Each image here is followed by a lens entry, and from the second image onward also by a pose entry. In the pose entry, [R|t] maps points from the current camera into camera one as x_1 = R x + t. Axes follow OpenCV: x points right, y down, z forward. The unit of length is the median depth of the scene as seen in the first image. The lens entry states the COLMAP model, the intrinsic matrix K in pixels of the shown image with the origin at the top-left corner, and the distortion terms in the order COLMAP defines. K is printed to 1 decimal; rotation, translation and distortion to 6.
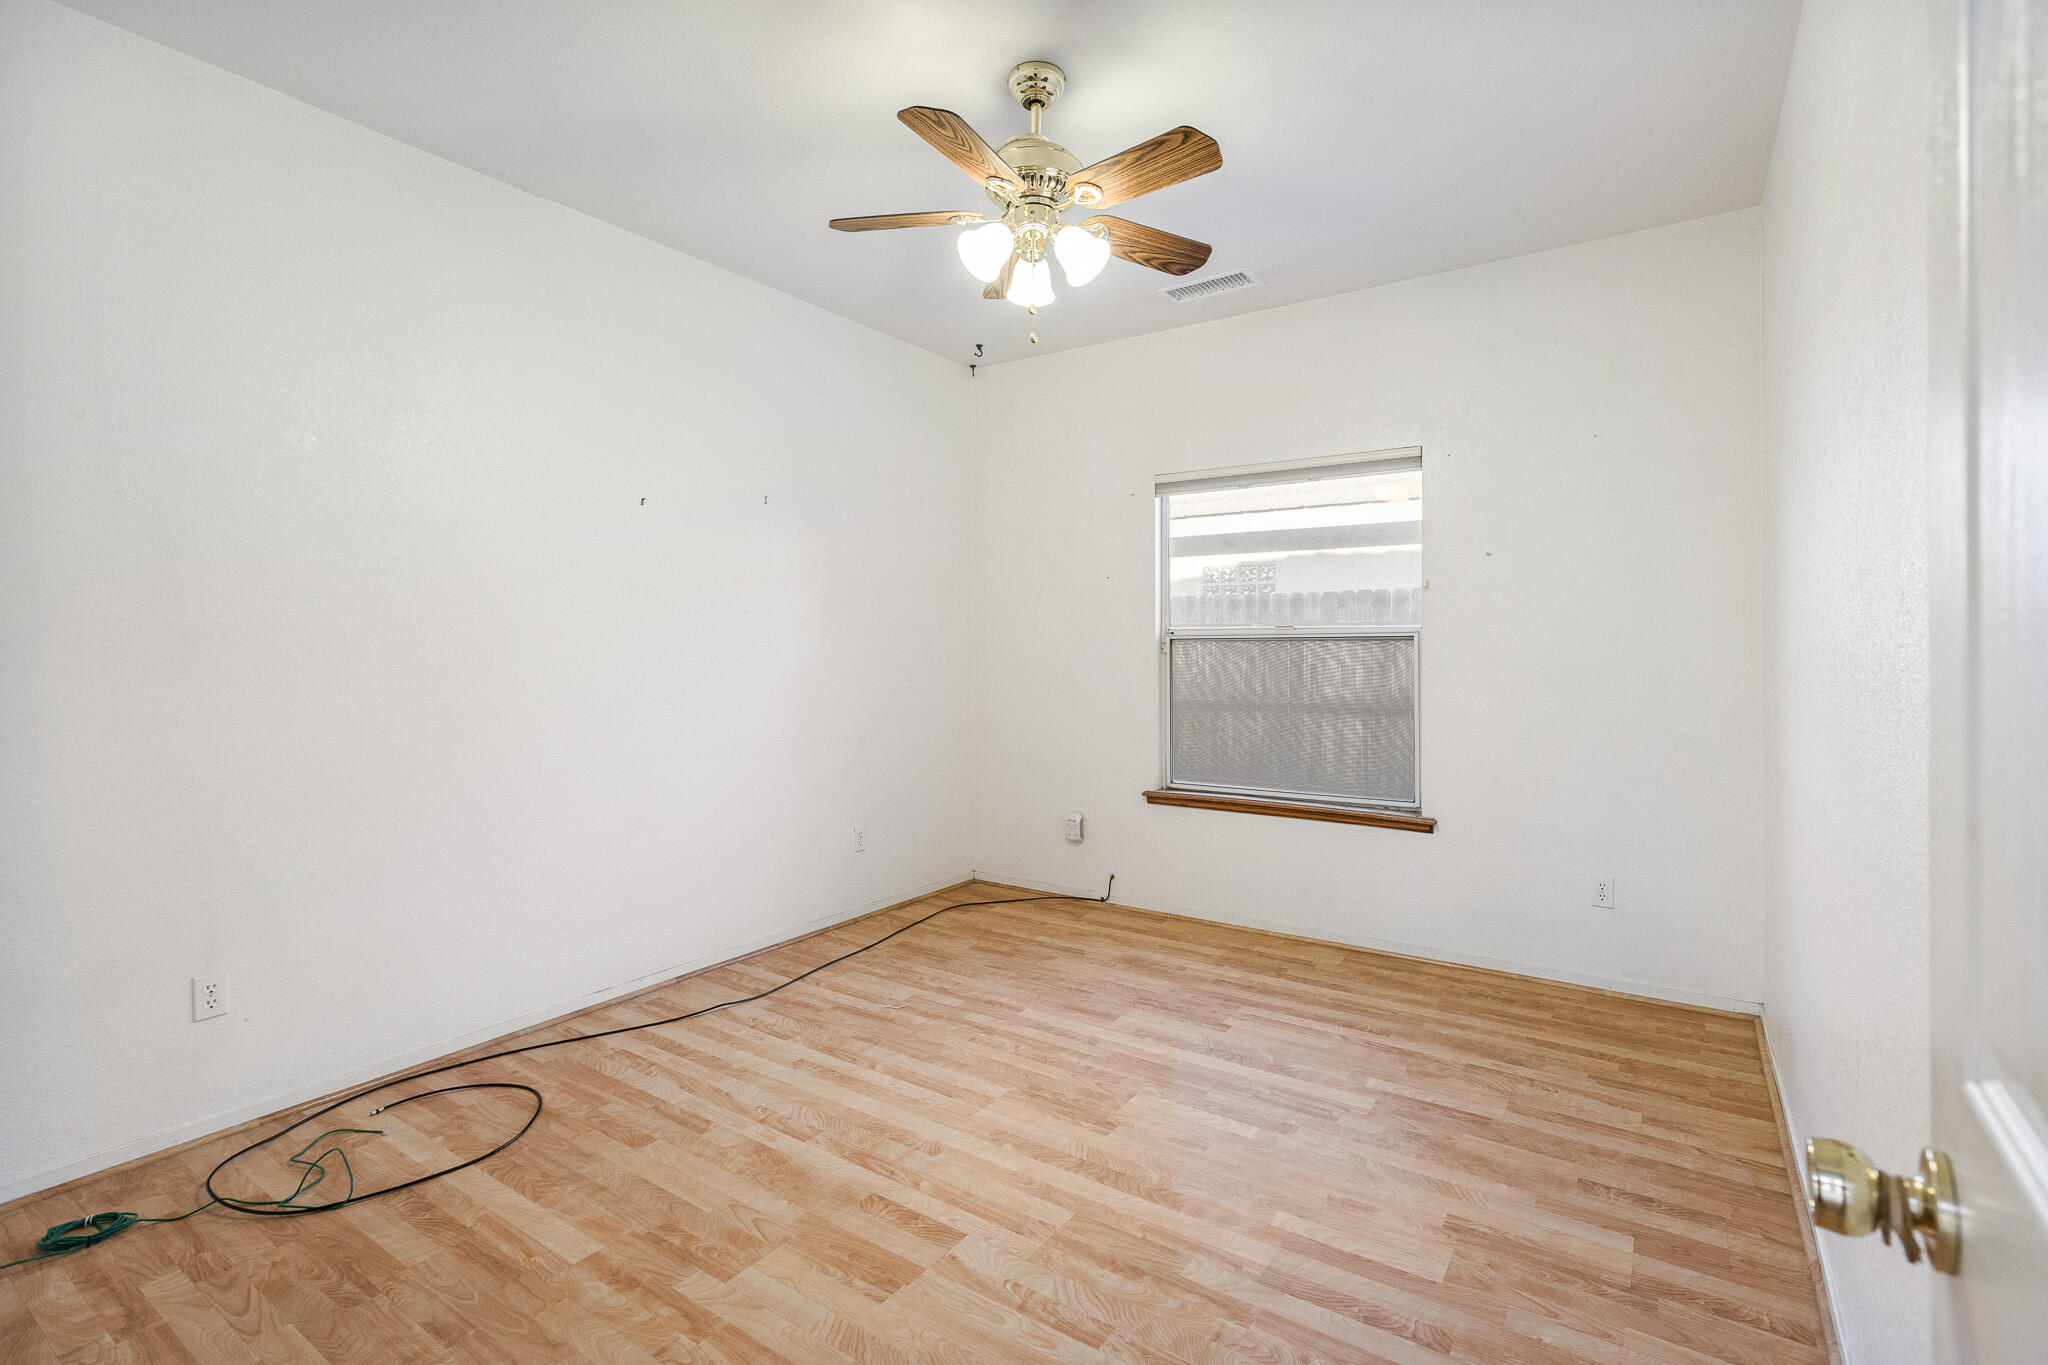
lens RADIAL K [[942.4, 0, 1025.7], [0, 942.4, 651.0], [0, 0, 1]] dist [0.004543, -0.001371]
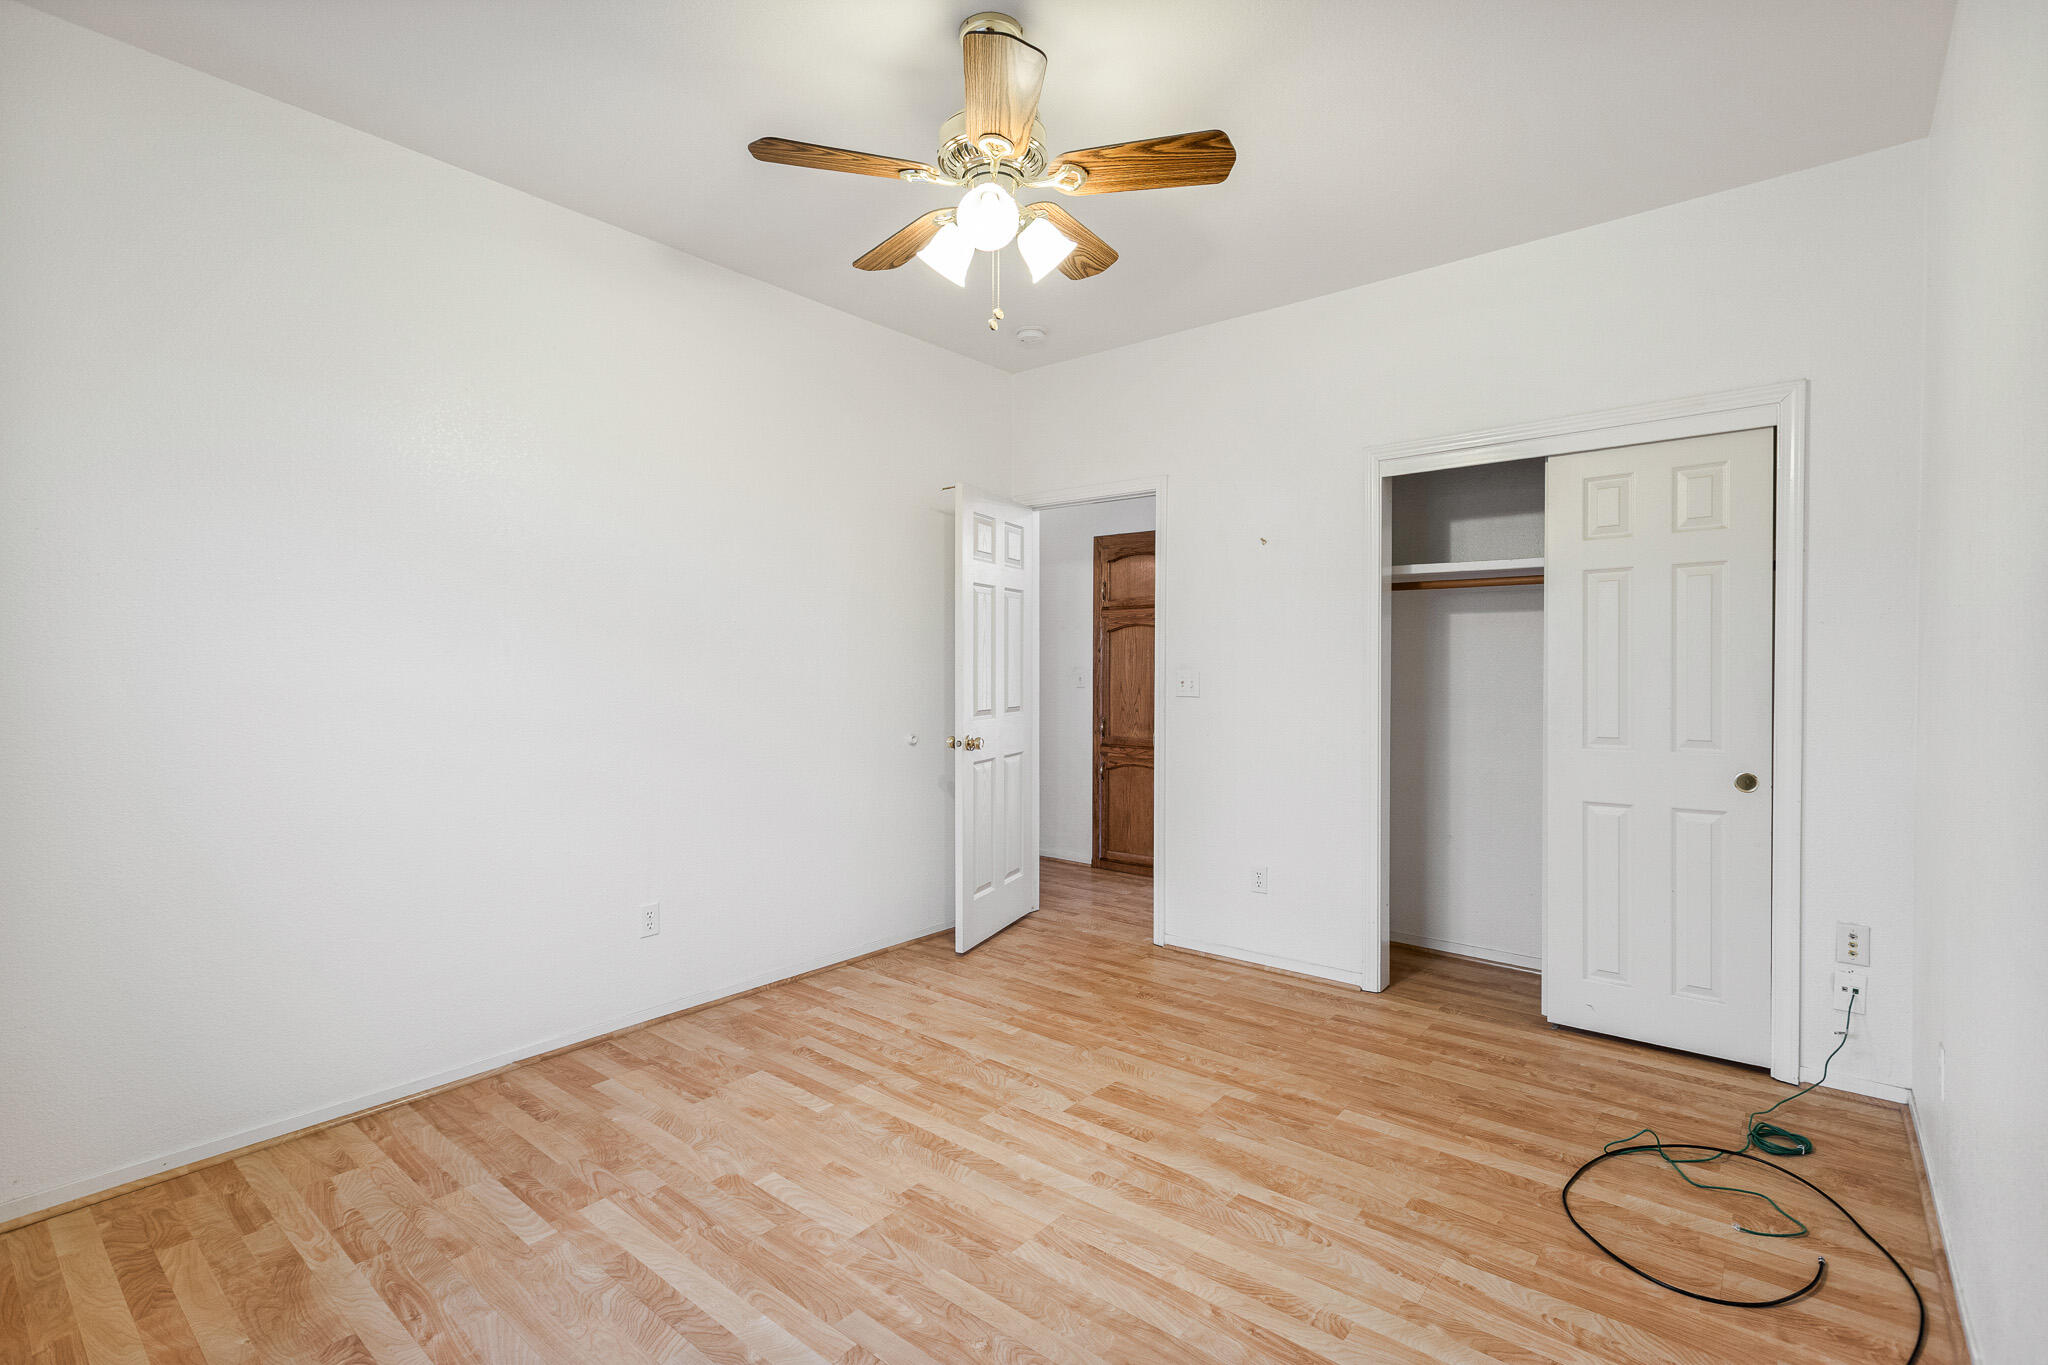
lens RADIAL K [[942.4, 0, 1025.7], [0, 942.4, 651.0], [0, 0, 1]] dist [0.004543, -0.001371]
pose [[-0.996544, 0.001903, 0.083041, -0.104152], [0.000980, 0.999937, -0.011162, -0.010566], [-0.083057, -0.011043, -0.996484, 2.011786]]
